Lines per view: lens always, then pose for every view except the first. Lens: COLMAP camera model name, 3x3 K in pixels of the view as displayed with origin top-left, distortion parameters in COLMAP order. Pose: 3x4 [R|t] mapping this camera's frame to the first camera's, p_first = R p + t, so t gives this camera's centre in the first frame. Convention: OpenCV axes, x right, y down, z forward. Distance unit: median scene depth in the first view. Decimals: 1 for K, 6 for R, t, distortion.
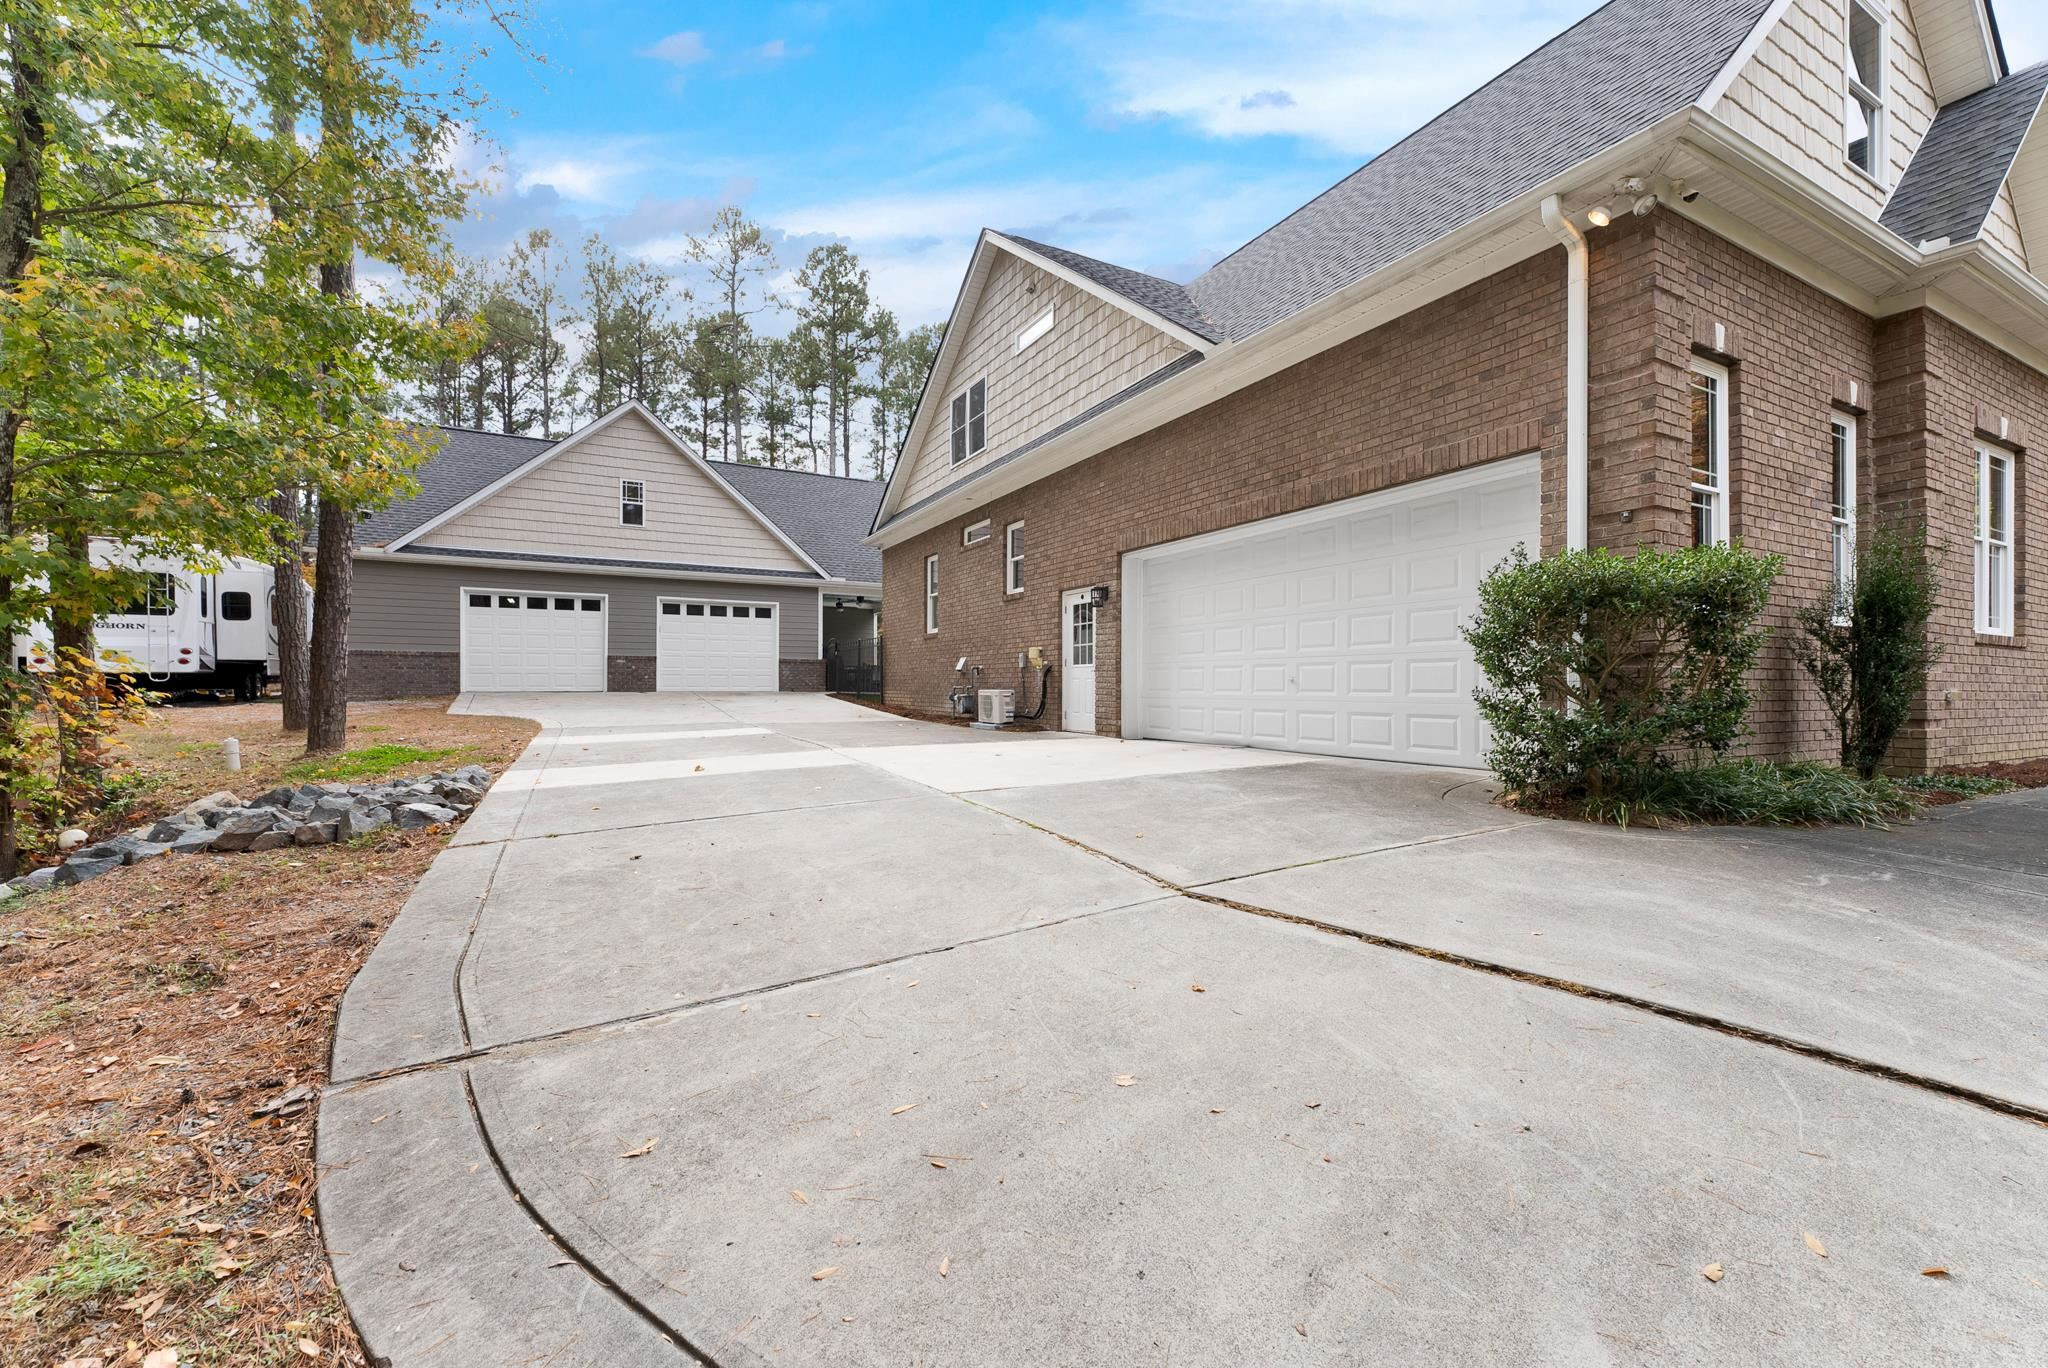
lens RADIAL K [[826.7, 0, 1016.9], [0, 826.7, 685.3], [0, 0, 1]] dist [-0.001054, -0.000095]
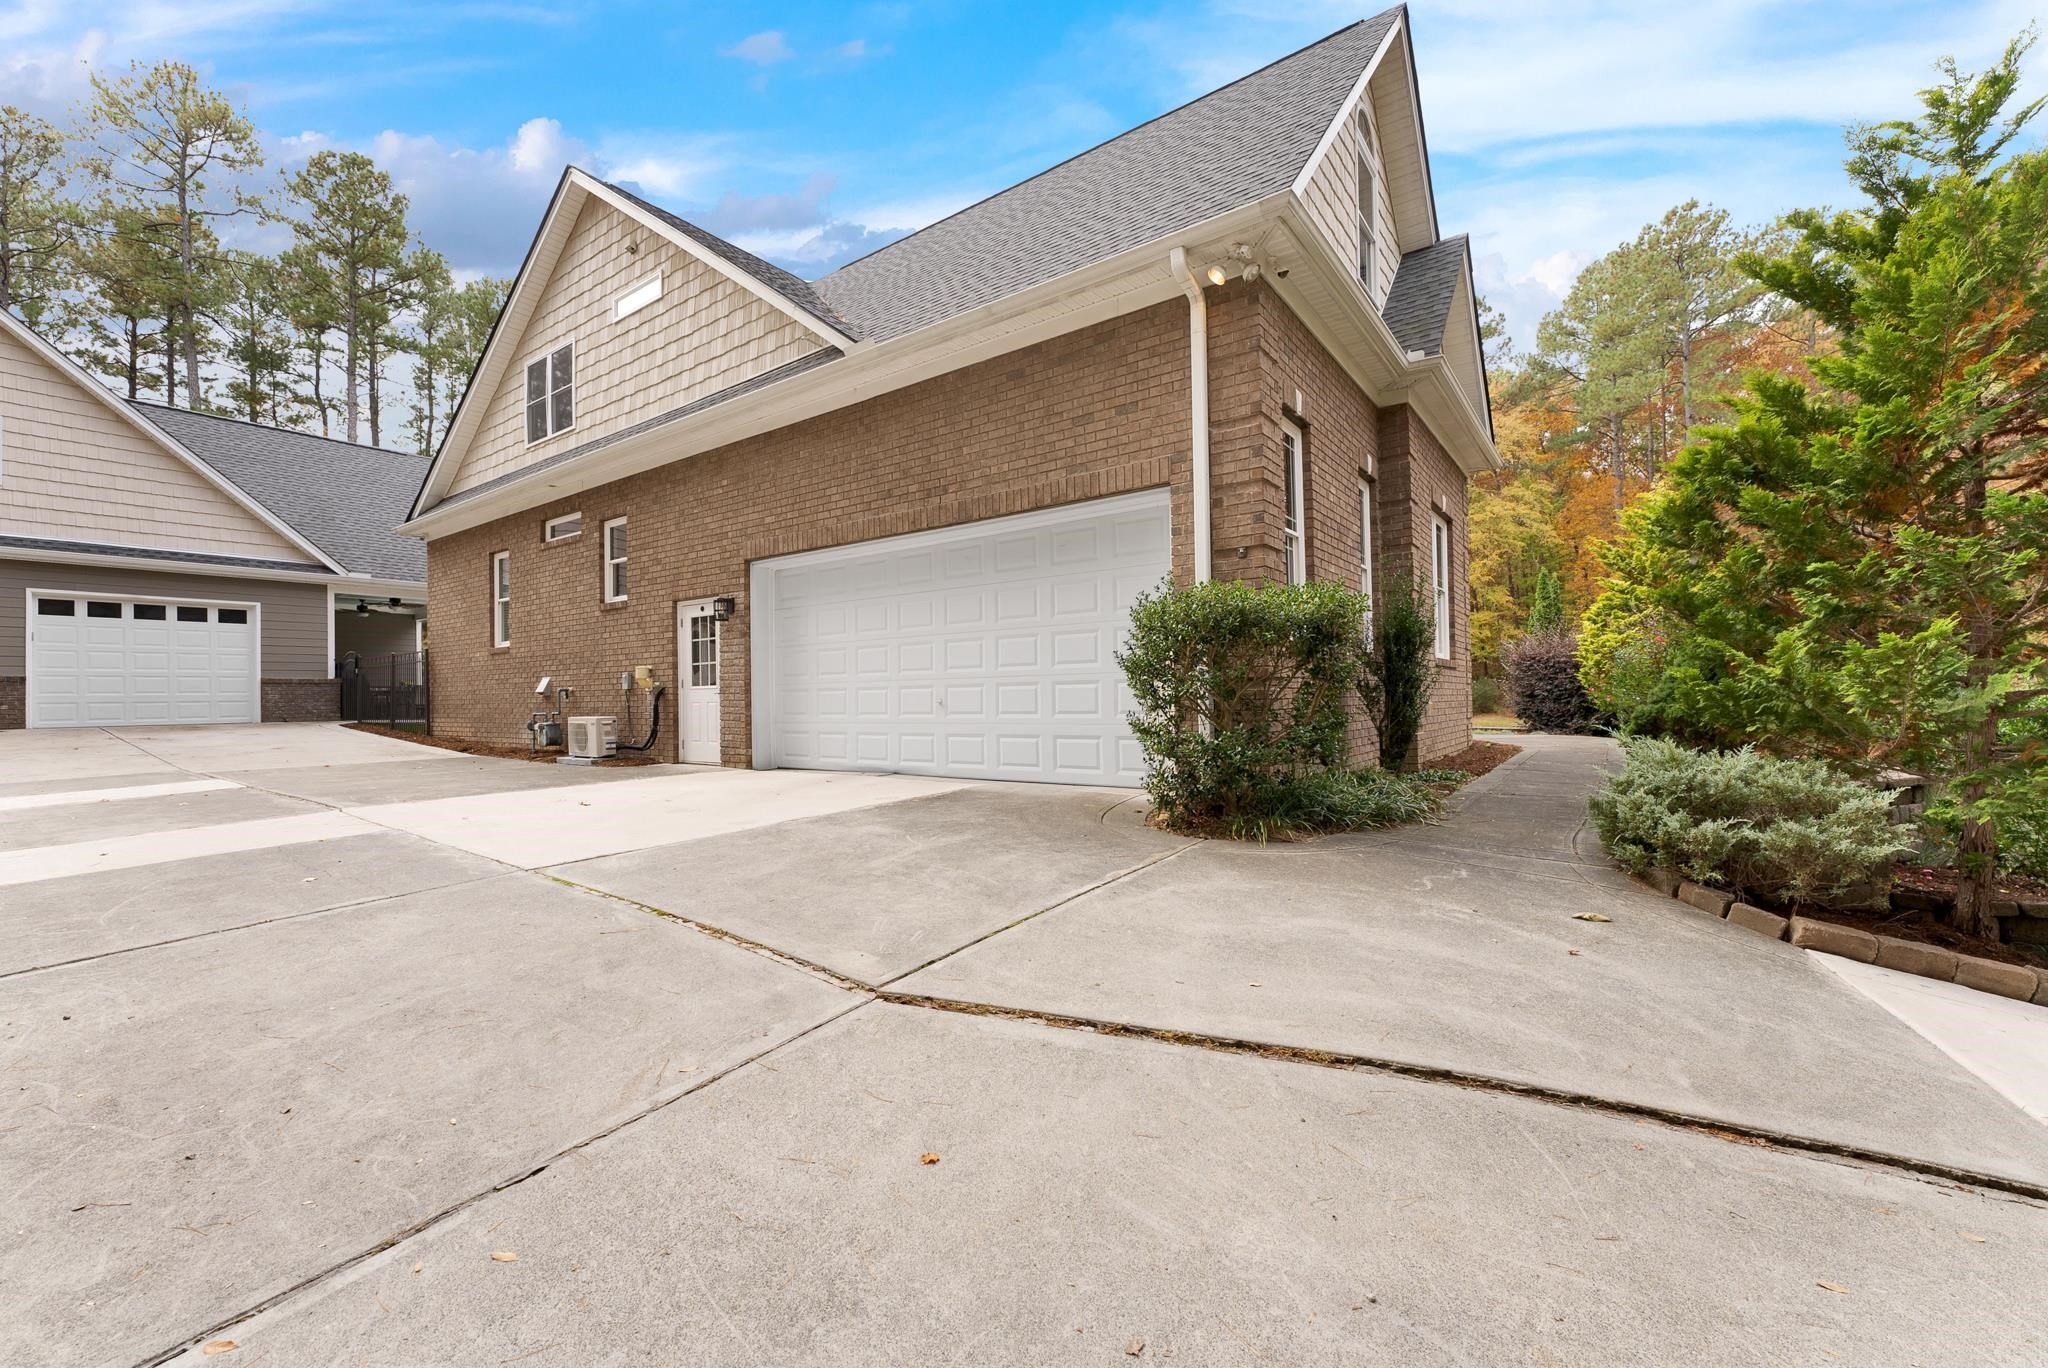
lens RADIAL K [[826.7, 0, 1016.9], [0, 826.7, 685.3], [0, 0, 1]] dist [-0.001054, -0.000095]
pose [[0.898407, -0.011693, 0.439009, -0.005145], [0.018547, 0.999764, -0.011326, -0.007614], [-0.438773, 0.018317, 0.898411, 0.053341]]
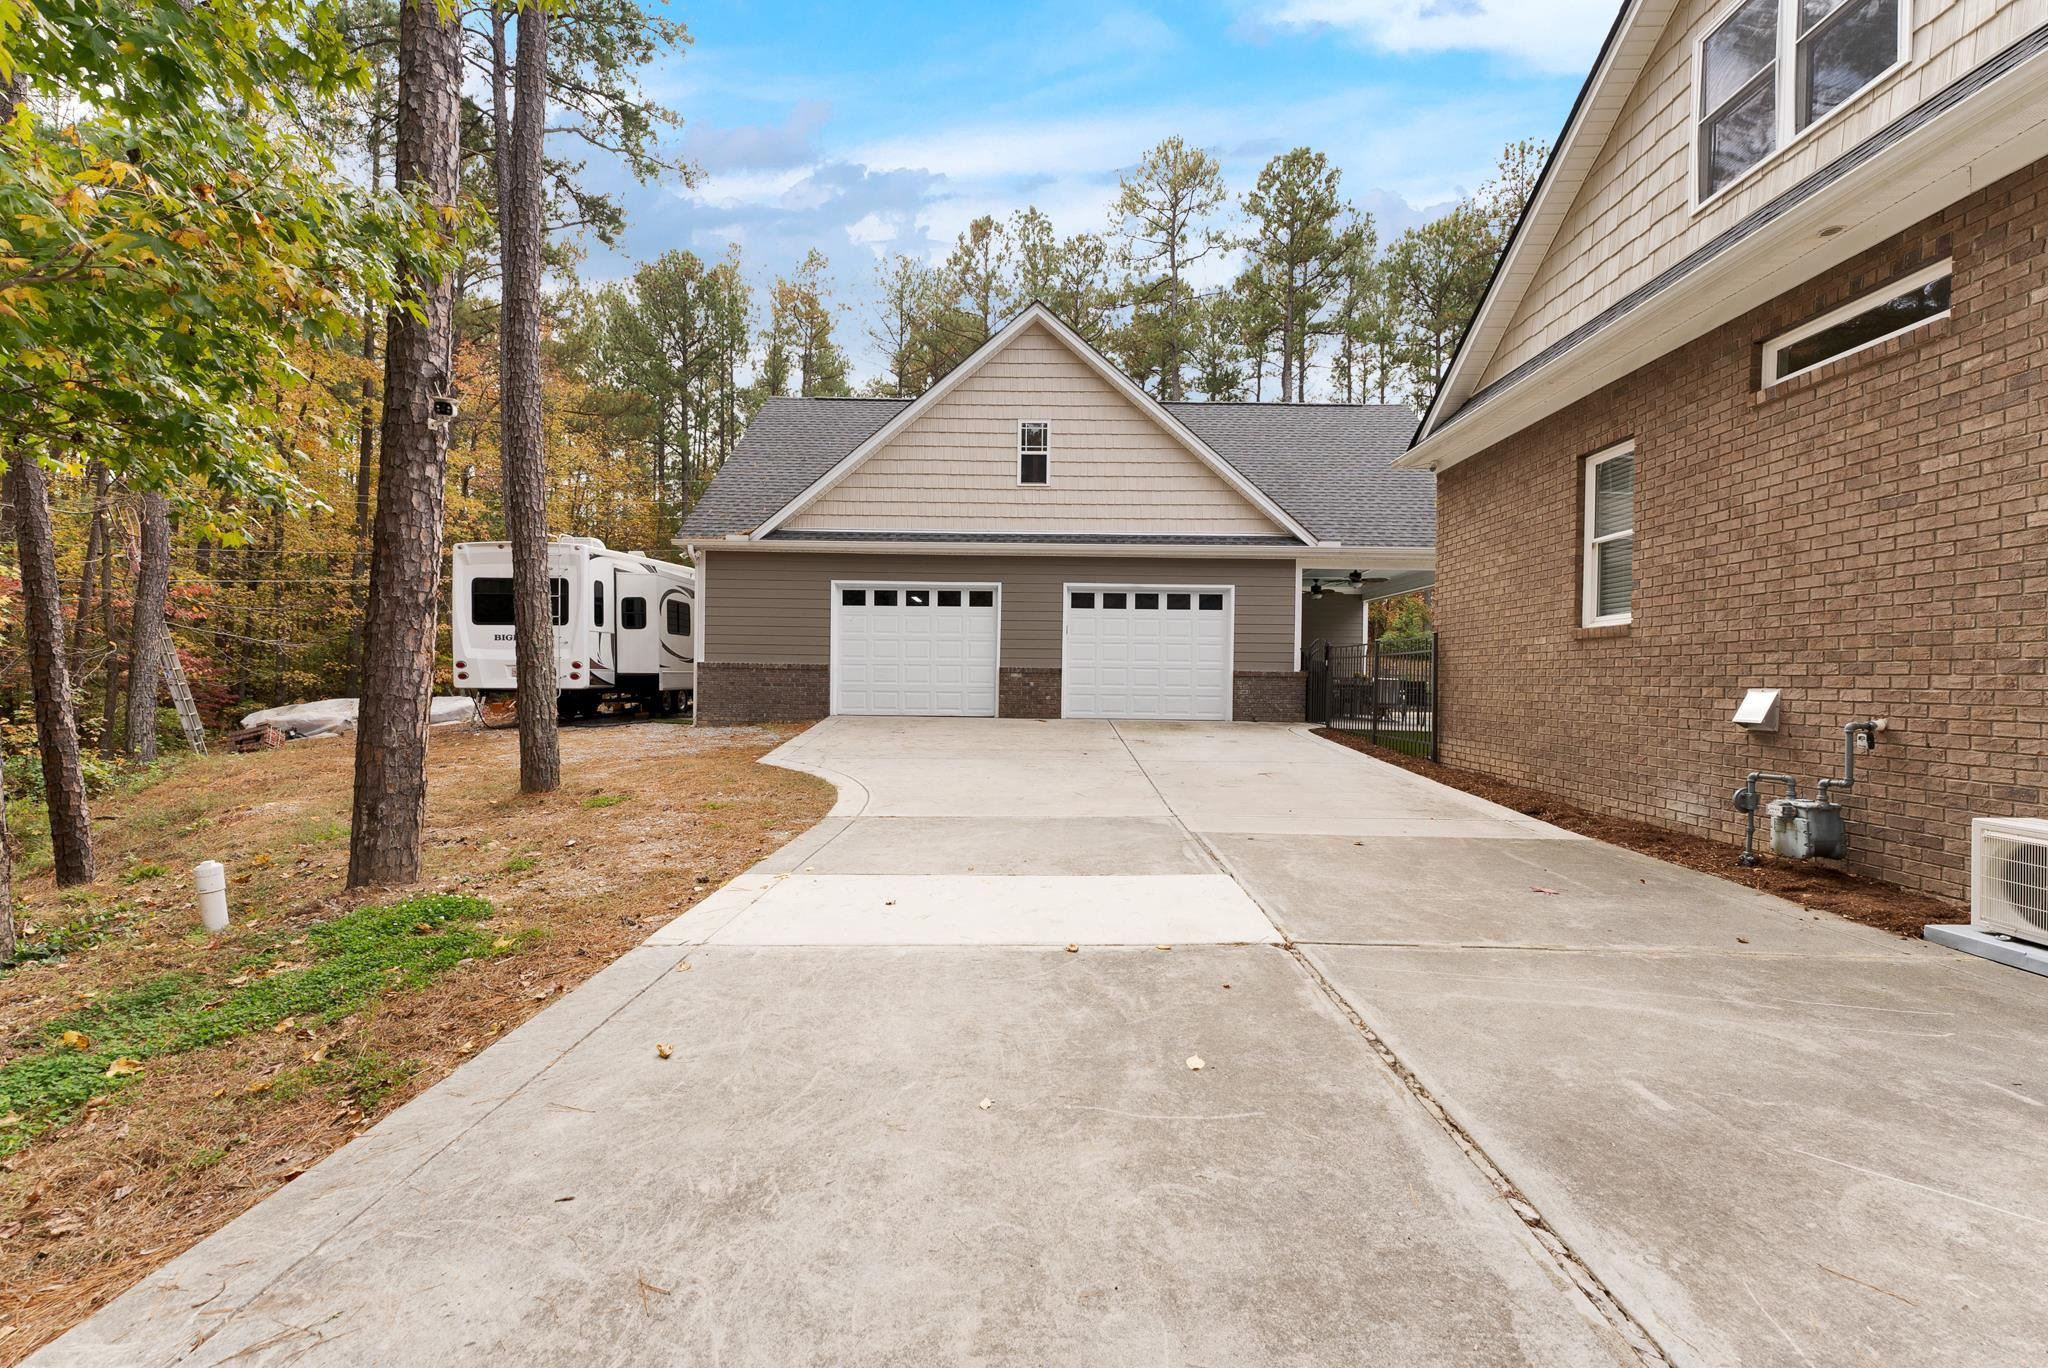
lens RADIAL K [[826.8, 0, 1028.3], [0, 826.8, 689.4], [0, 0, 1]] dist [0.000436, -0.000270]
pose [[0.878605, 0.014557, -0.477327, -0.177025], [-0.011122, 0.999888, 0.010021, -0.033907], [0.477419, -0.003495, 0.878669, 0.520685]]
